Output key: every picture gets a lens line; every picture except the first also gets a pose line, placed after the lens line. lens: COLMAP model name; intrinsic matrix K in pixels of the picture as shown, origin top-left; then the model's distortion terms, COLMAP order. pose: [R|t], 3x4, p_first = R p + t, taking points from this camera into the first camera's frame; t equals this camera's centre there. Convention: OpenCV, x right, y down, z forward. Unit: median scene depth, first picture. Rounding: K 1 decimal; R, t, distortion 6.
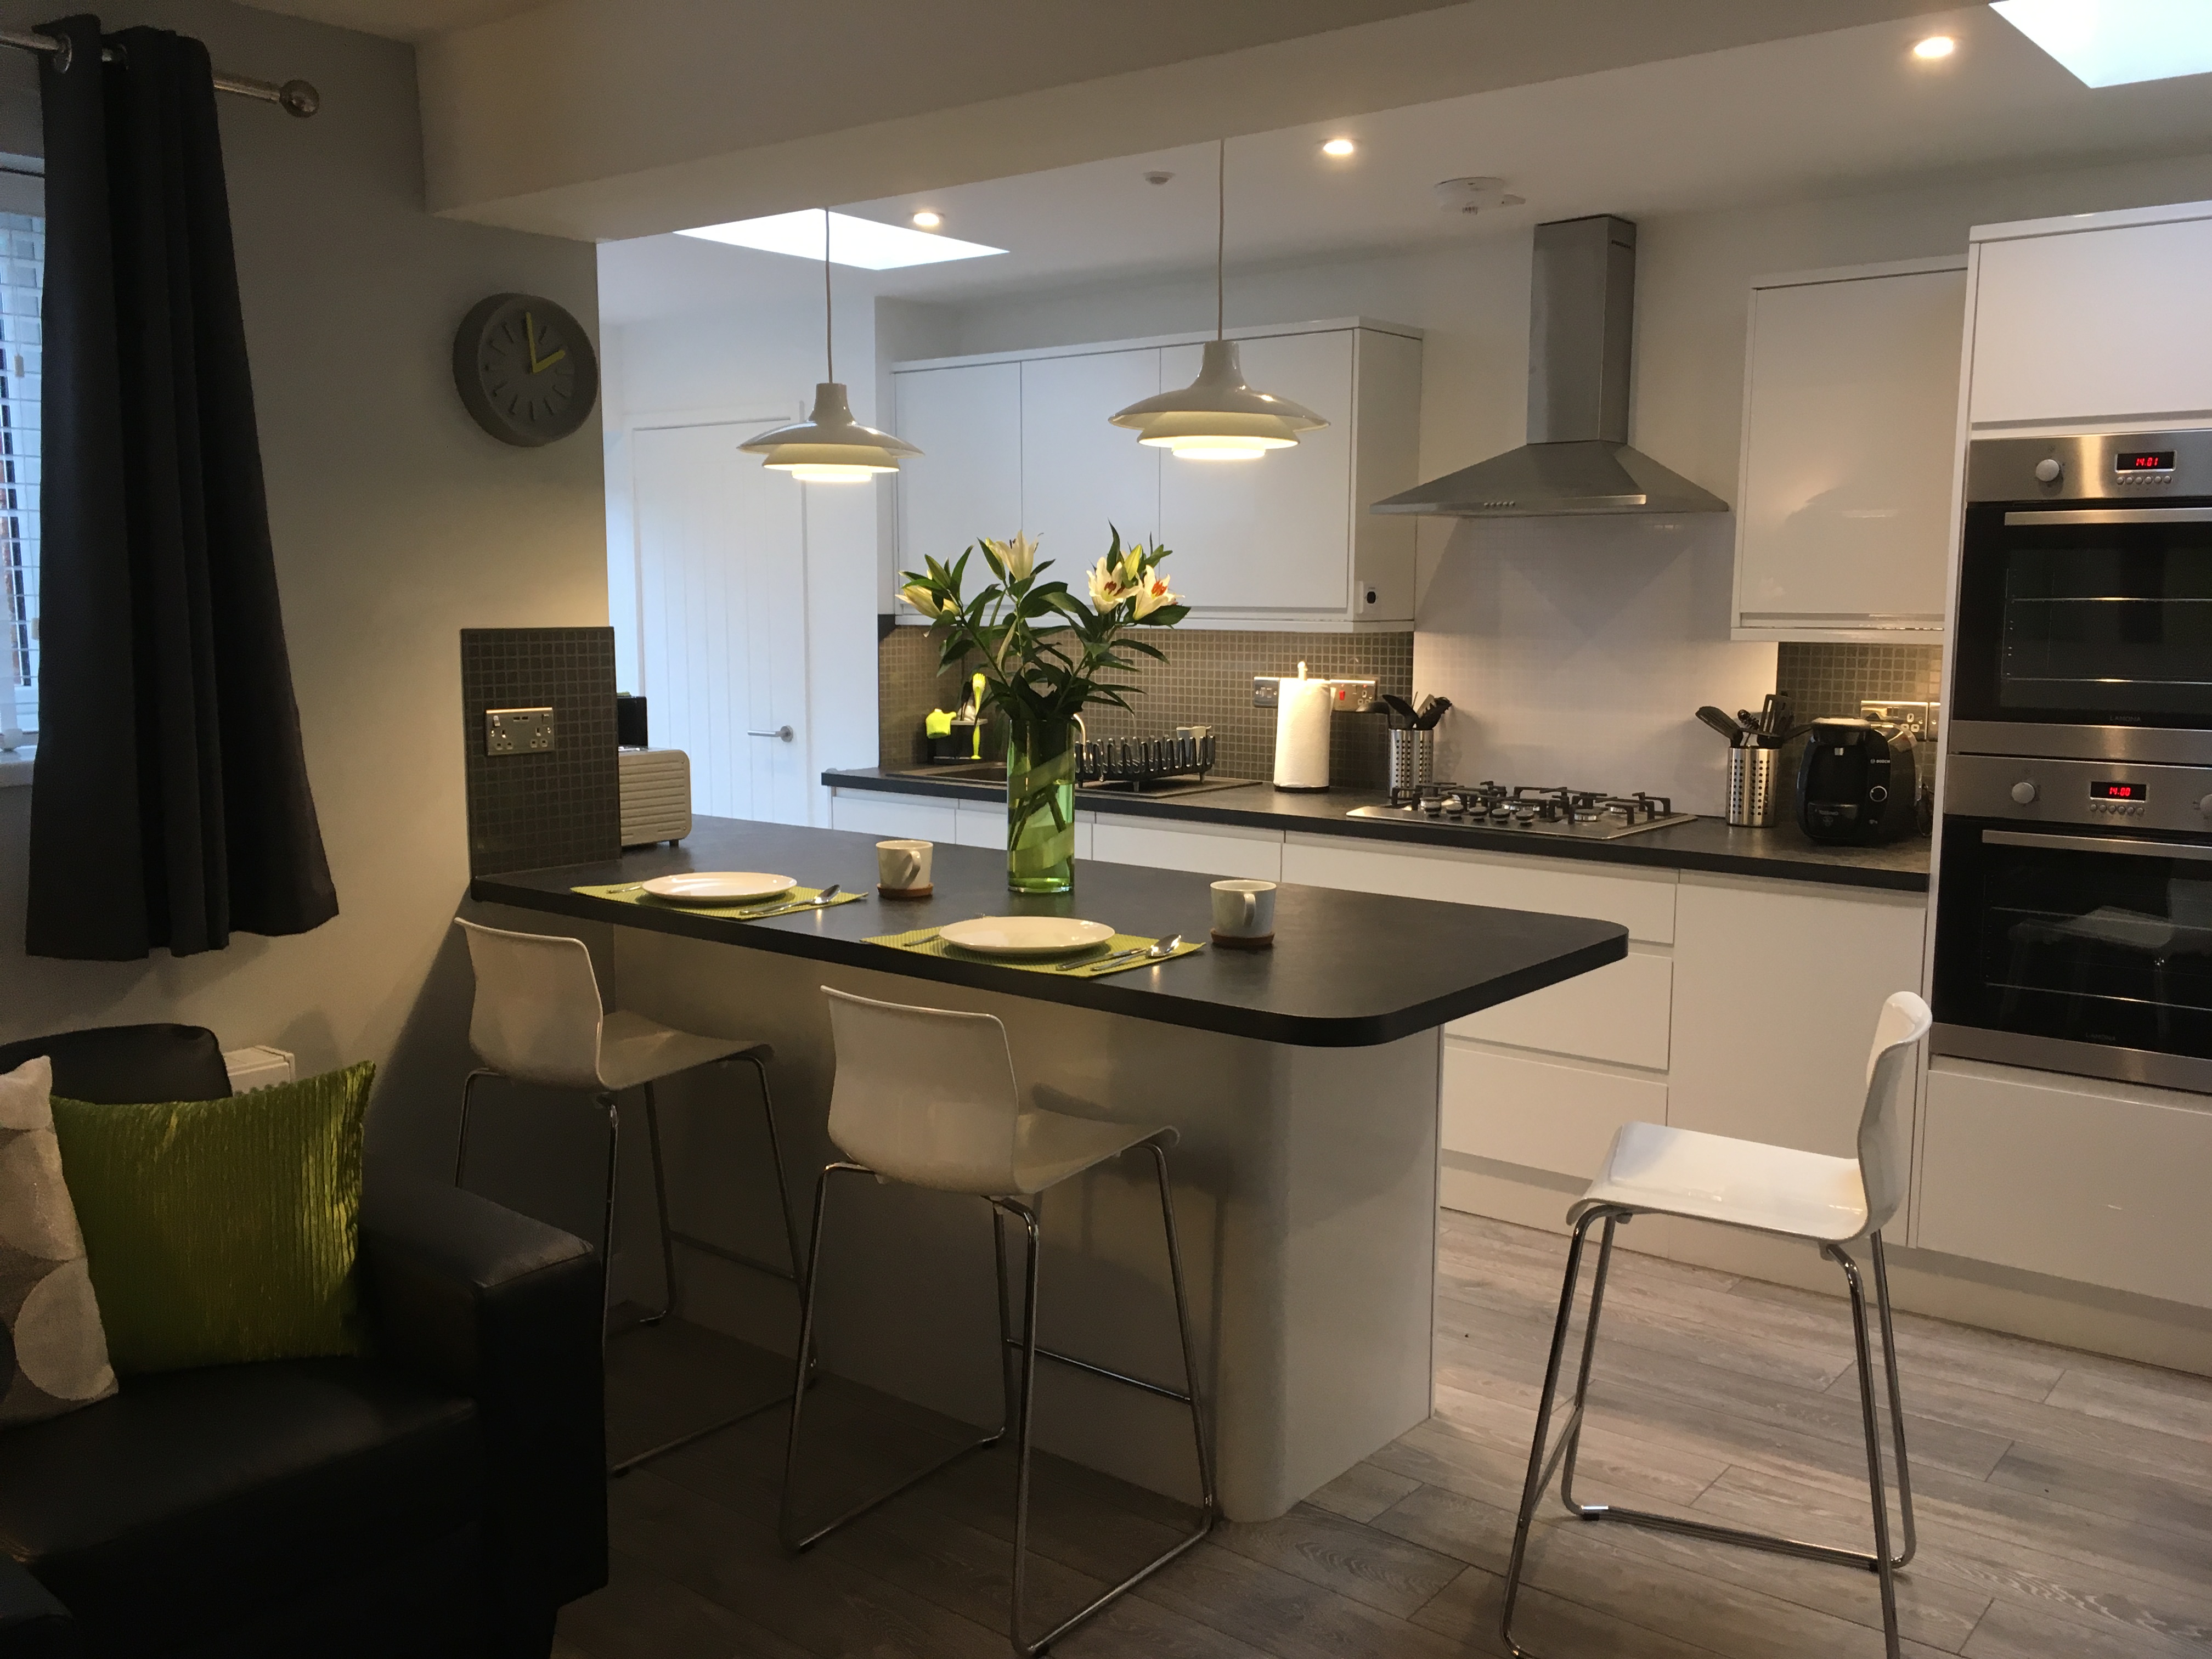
lens RADIAL K [[1884.3, 0, 1121.3], [0, 1884.3, 832.5], [0, 0, 1]] dist [0.081459, -0.103673]
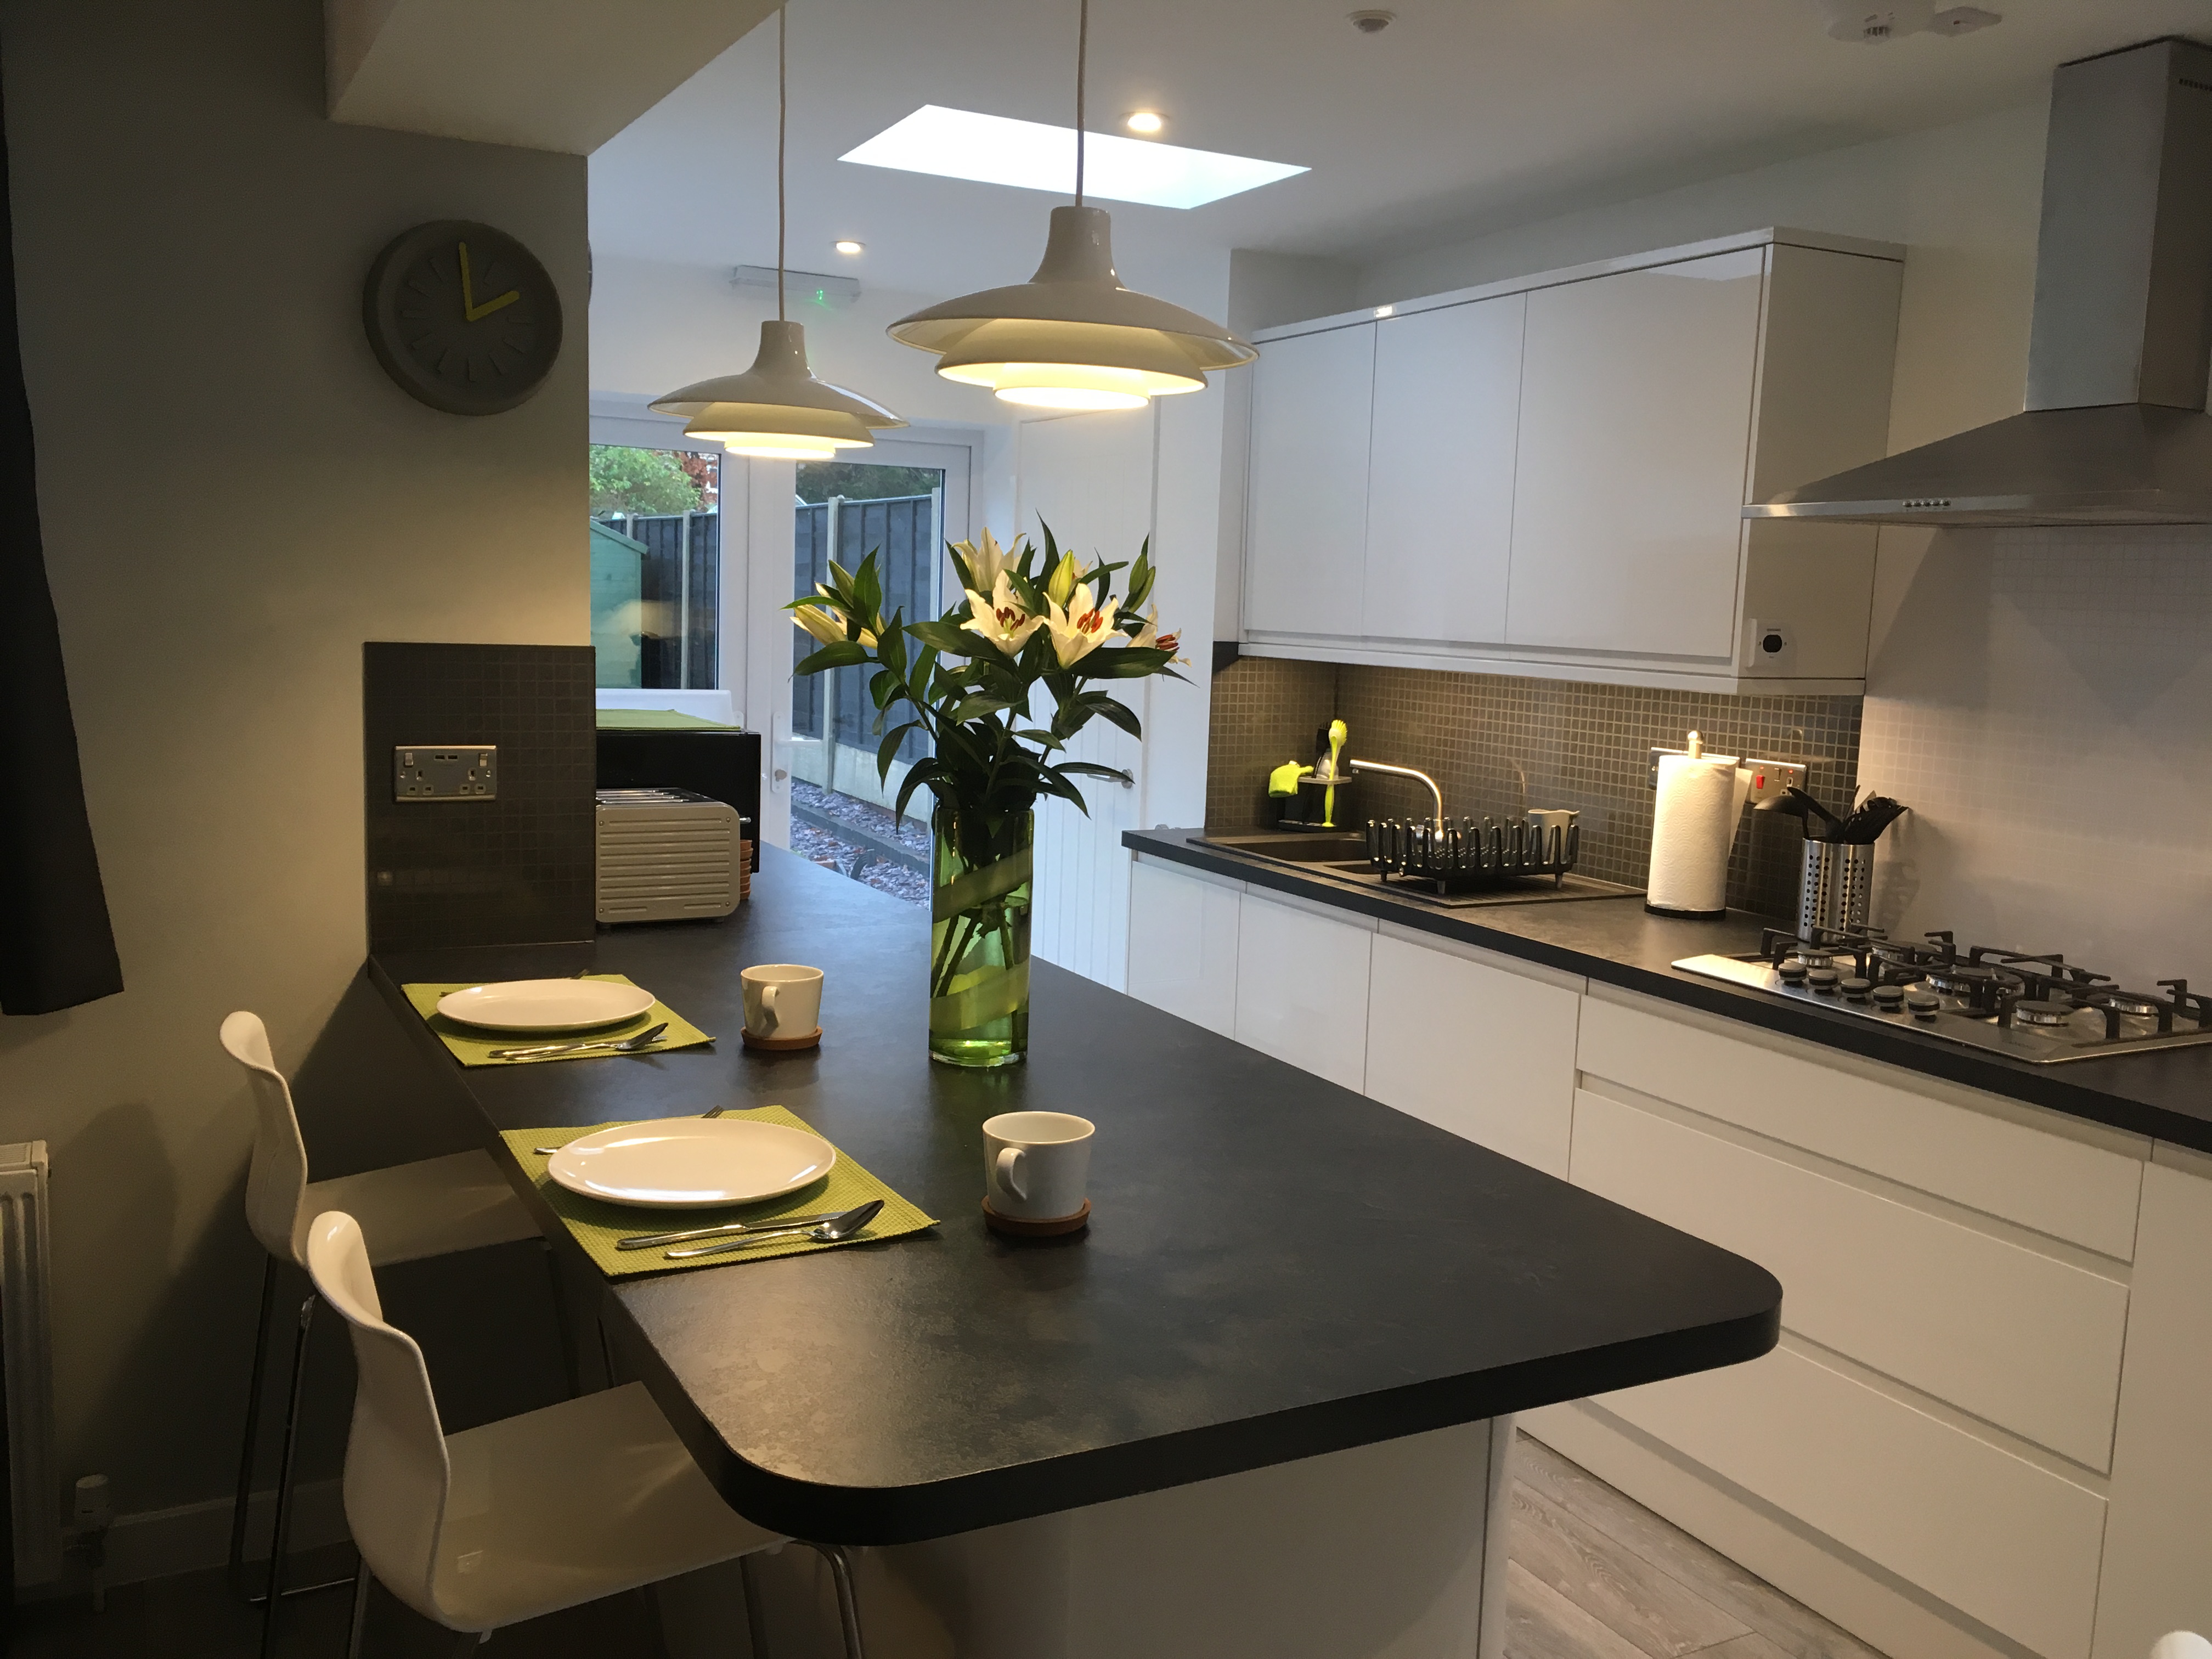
lens RADIAL K [[1884.3, 0, 1121.3], [0, 1884.3, 832.5], [0, 0, 1]] dist [0.081459, -0.103673]
pose [[0.914998, 0.077710, -0.395904, 0.227605], [-0.081472, 0.996649, 0.007331, -0.050731], [0.395147, 0.025547, 0.918263, 0.336212]]
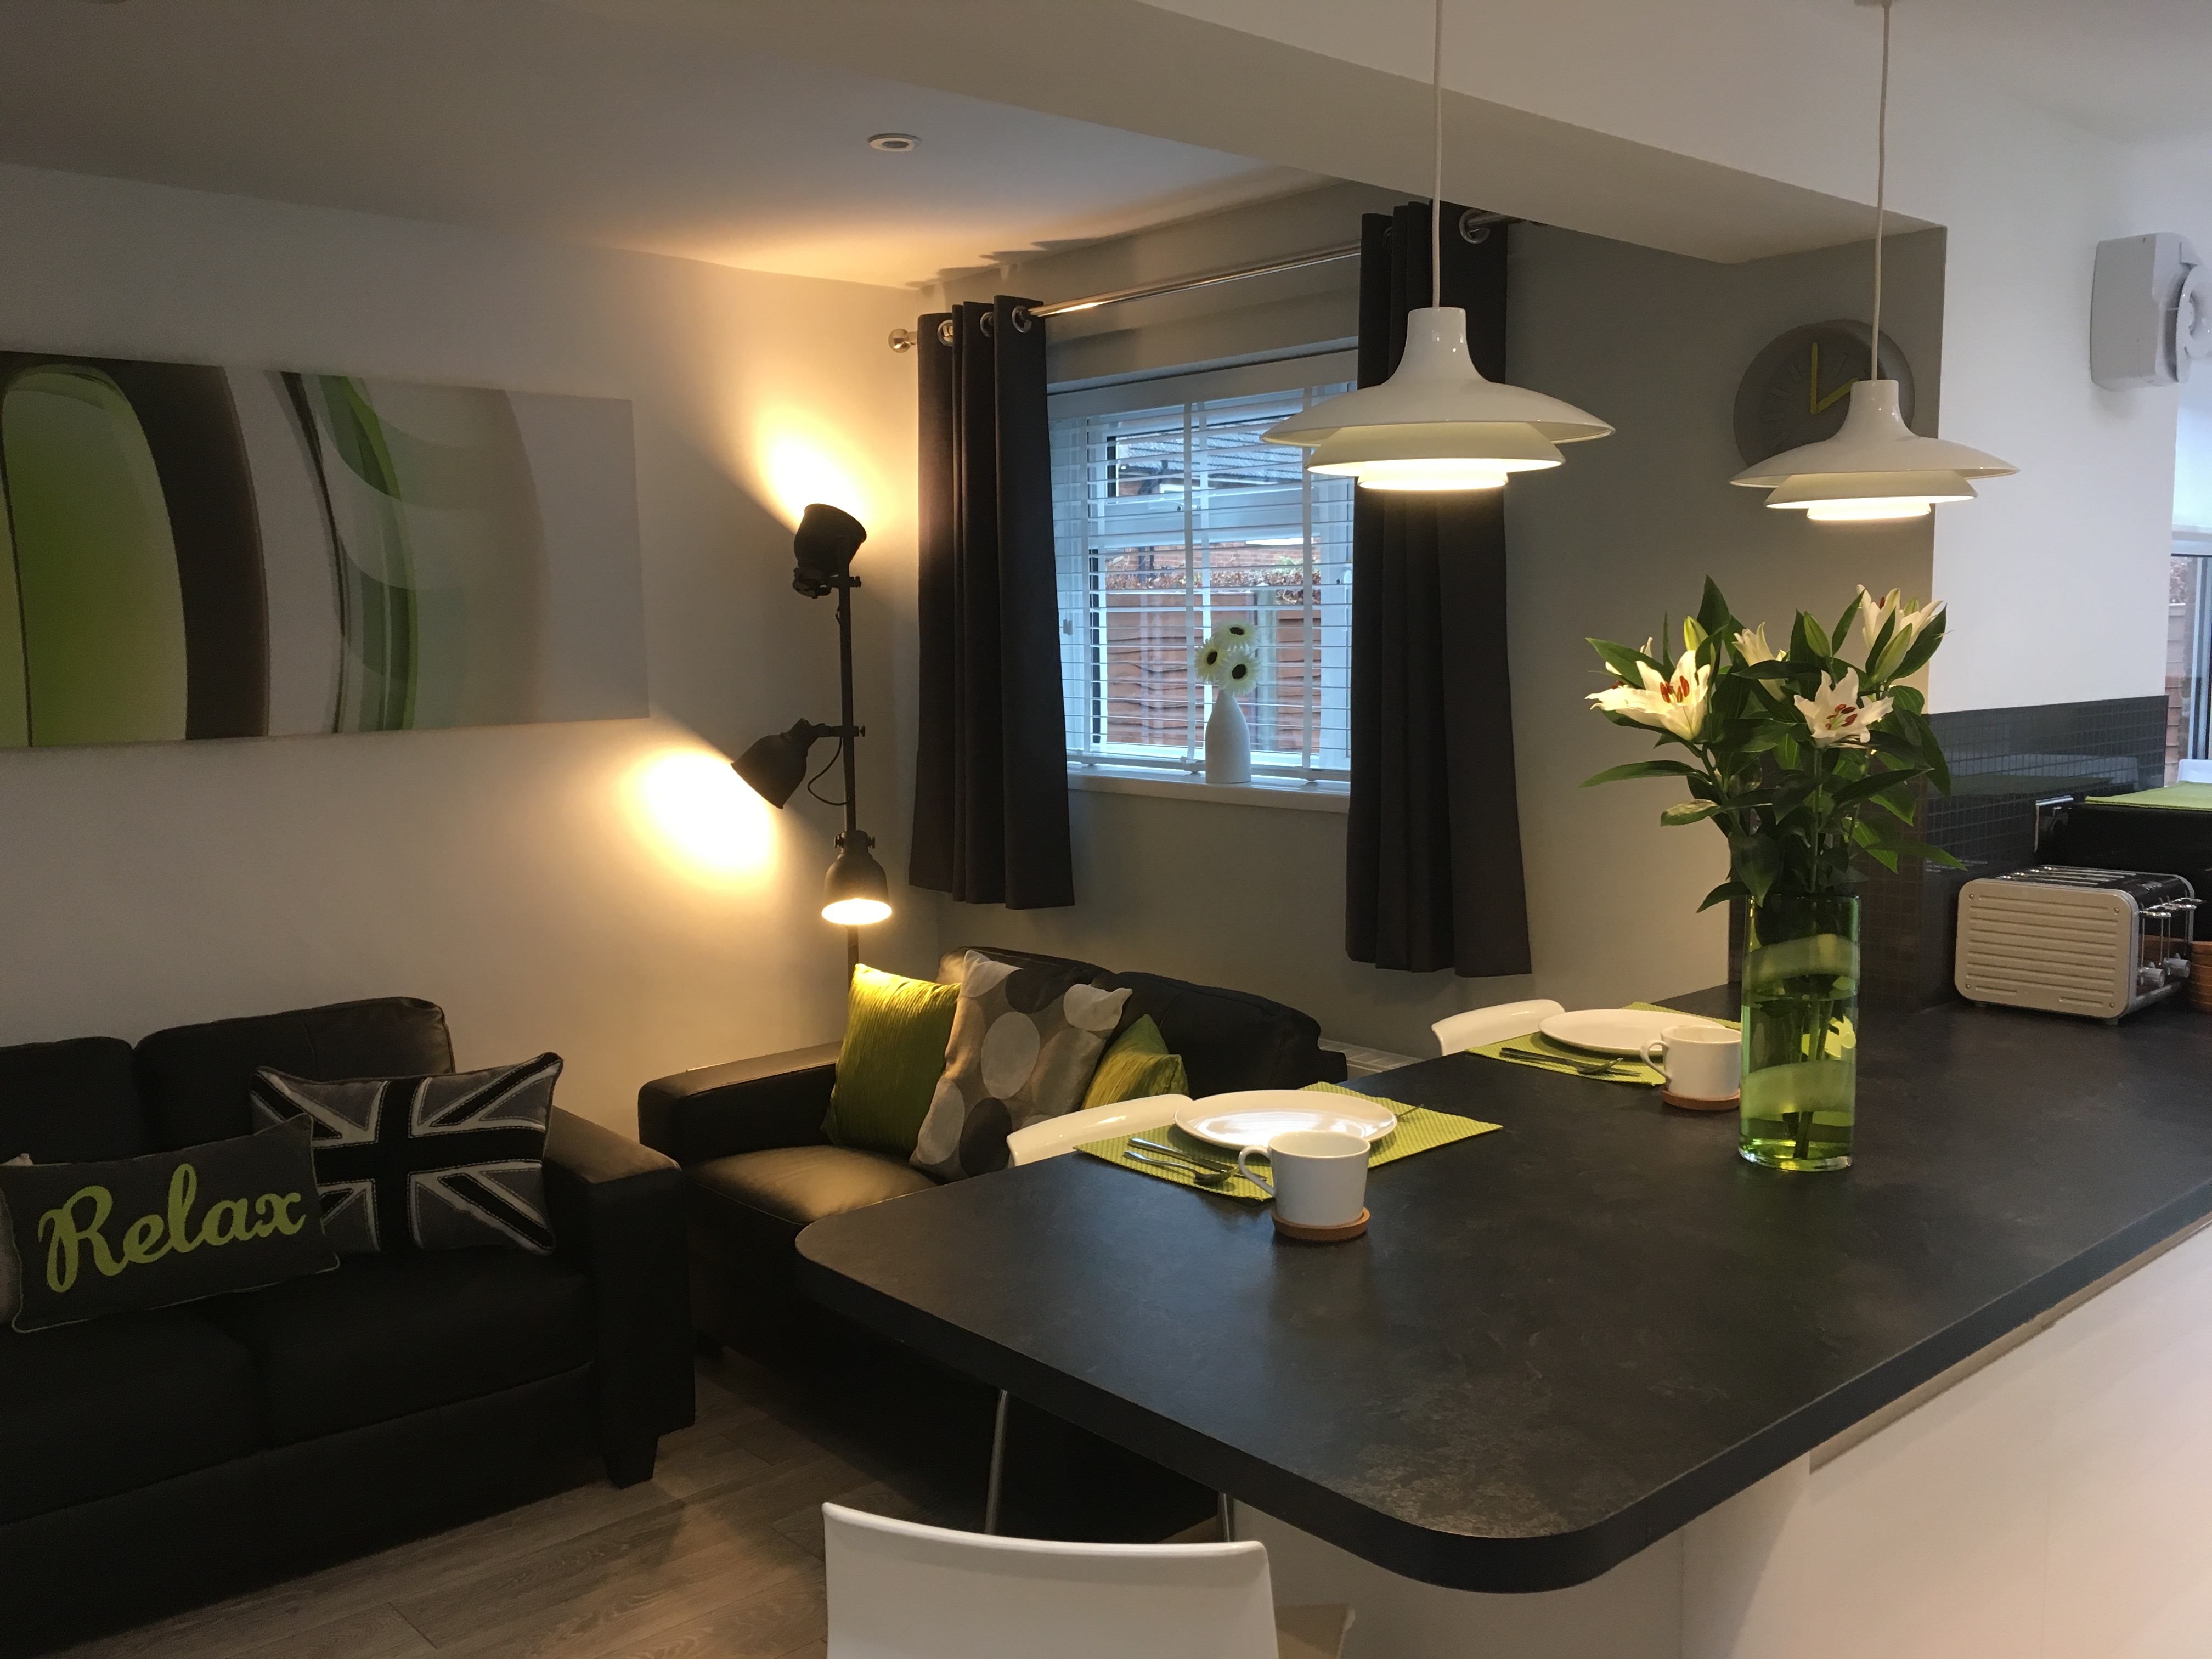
lens RADIAL K [[1884.3, 0, 1121.3], [0, 1884.3, 832.5], [0, 0, 1]] dist [0.081459, -0.103673]
pose [[-0.163150, 0.097573, -0.981765, 0.517022], [-0.110613, 0.987015, 0.116476, -0.101285], [0.980381, 0.127599, -0.150239, 0.729406]]
